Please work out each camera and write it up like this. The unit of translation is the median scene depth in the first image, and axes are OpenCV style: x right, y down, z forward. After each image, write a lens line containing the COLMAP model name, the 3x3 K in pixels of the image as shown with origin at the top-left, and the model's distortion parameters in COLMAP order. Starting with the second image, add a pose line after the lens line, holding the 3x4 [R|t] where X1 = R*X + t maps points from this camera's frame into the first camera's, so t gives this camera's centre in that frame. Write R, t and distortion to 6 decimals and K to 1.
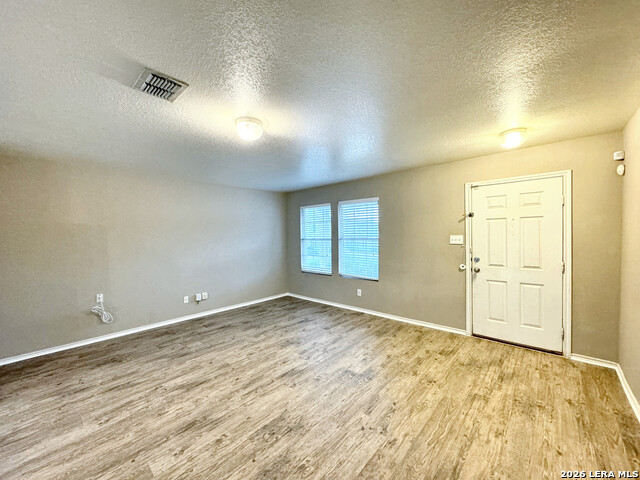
lens RADIAL K [[255.7, 0, 323.2], [0, 255.7, 237.8], [0, 0, 1]] dist [-0.001083, 0.000951]
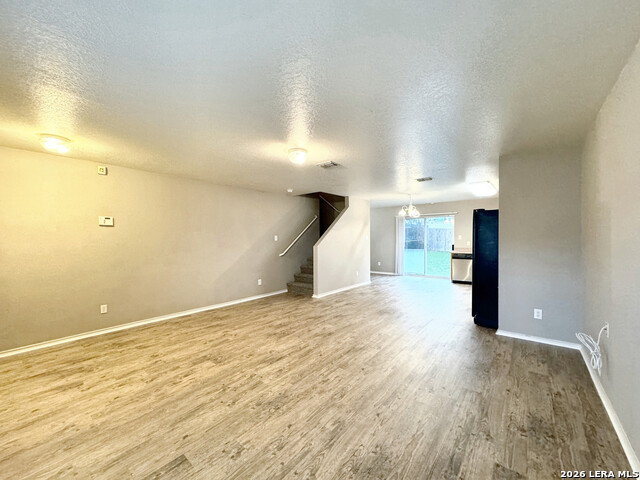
lens RADIAL K [[255.7, 0, 318.7], [0, 255.7, 237.9], [0, 0, 1]] dist [-0.001083, 0.000951]
pose [[-0.999145, 0.023493, -0.034024, -0.260924], [0.023003, 0.999627, 0.014737, 0.011338], [0.034357, 0.013942, -0.999312, 1.850579]]
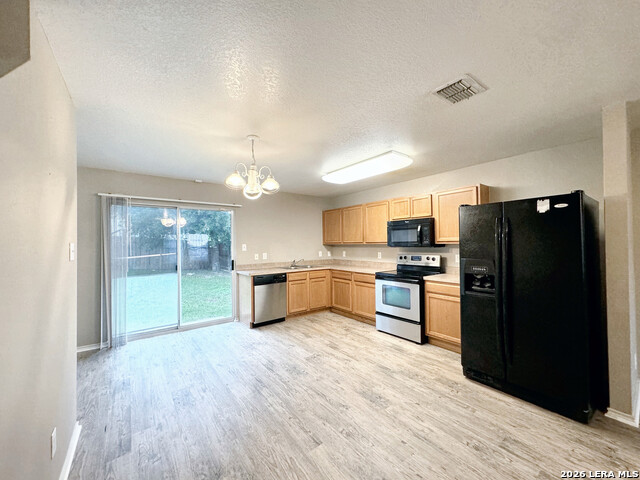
lens RADIAL K [[255.7, 0, 320.9], [0, 255.7, 242.1], [0, 0, 1]] dist [-0.001083, 0.000951]
pose [[-0.190223, 0.016154, -0.981608, -0.326814], [0.003893, 0.999869, 0.015700, 0.019116], [0.981733, -0.000835, -0.190261, 0.063221]]
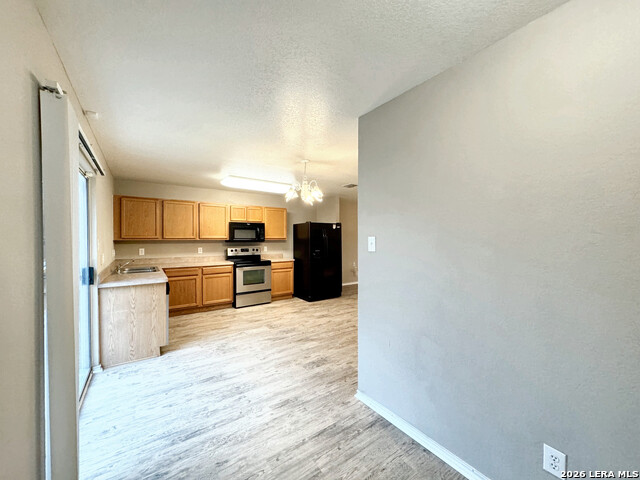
lens RADIAL K [[255.7, 0, 318.1], [0, 255.7, 239.9], [0, 0, 1]] dist [-0.001083, 0.000951]
pose [[0.972927, 0.018462, -0.230373, -0.783121], [-0.019290, 0.999813, -0.001341, 0.043552], [0.230305, 0.005749, 0.973102, -1.413755]]
